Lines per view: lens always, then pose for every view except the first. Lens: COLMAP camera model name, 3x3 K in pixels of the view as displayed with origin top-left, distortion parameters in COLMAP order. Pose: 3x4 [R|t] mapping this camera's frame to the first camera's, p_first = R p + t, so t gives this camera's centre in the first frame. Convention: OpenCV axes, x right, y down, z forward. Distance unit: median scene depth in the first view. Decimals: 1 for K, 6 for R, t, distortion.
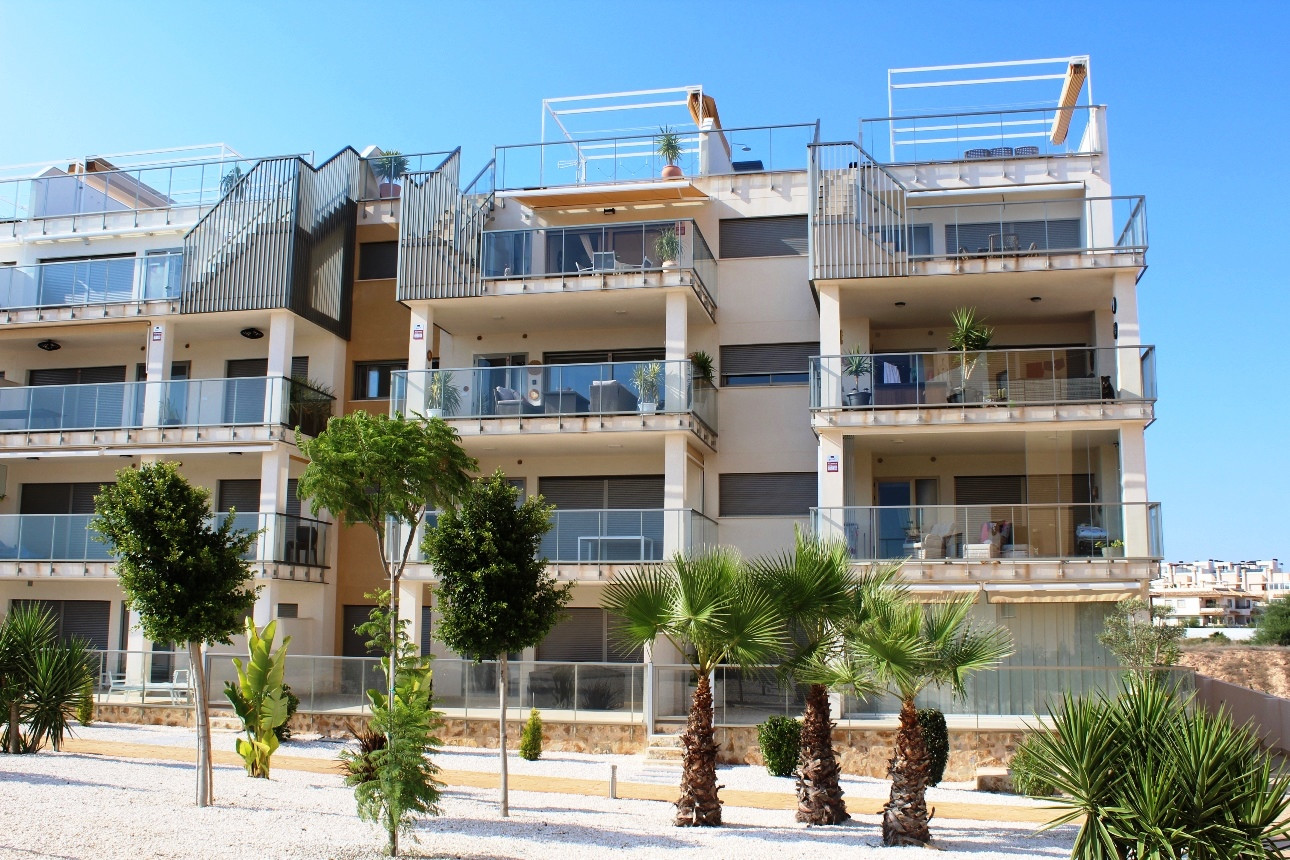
lens RADIAL K [[1251.3, 0, 640.8], [0, 1251.3, 425.3], [0, 0, 1]] dist [-0.158771, 0.181295]
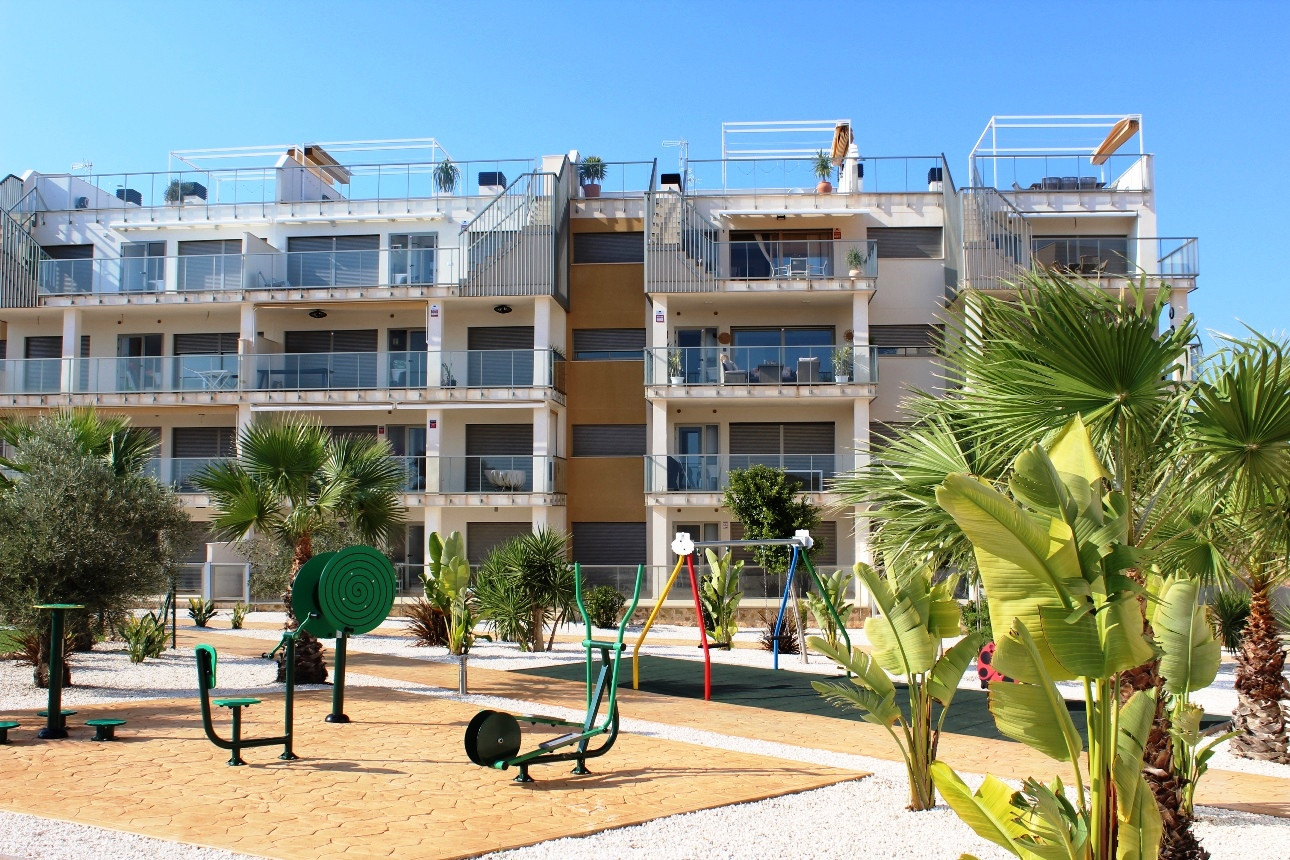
lens RADIAL K [[1251.3, 0, 640.8], [0, 1251.3, 425.3], [0, 0, 1]] dist [-0.158771, 0.181295]
pose [[0.991700, -0.002247, 0.128557, -0.351352], [-0.010179, 0.995337, 0.095921, -0.083016], [-0.128173, -0.096434, 0.987052, -0.289412]]
